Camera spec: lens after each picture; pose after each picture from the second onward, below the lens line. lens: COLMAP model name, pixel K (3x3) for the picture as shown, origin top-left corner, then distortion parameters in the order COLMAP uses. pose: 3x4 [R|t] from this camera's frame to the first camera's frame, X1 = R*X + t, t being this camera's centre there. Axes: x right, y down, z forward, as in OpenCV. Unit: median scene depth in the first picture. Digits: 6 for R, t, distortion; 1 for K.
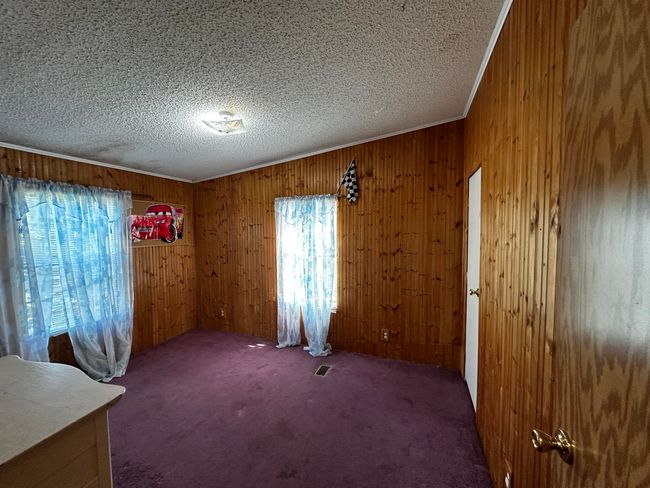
lens RADIAL K [[261.4, 0, 325.5], [0, 261.4, 244.3], [0, 0, 1]] dist [0.000650, 0.000511]
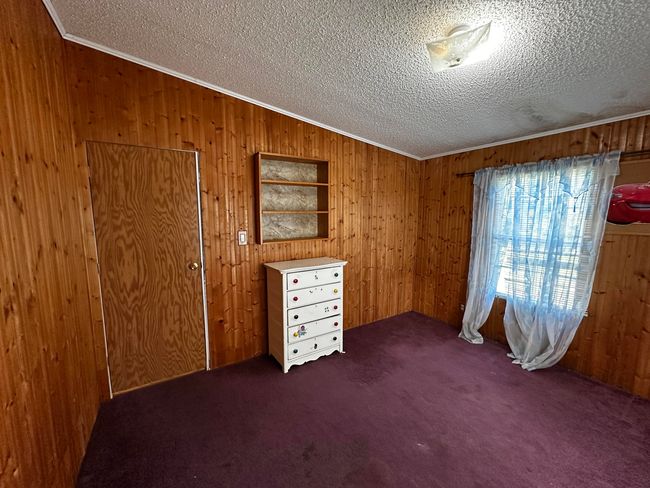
lens RADIAL K [[261.4, 0, 325.6], [0, 261.4, 243.2], [0, 0, 1]] dist [0.000650, 0.000511]
pose [[-0.601094, 0.107985, -0.791849, 0.335018], [-0.035640, 0.986221, 0.161546, -0.055915], [0.798383, 0.125326, -0.588963, 0.969437]]
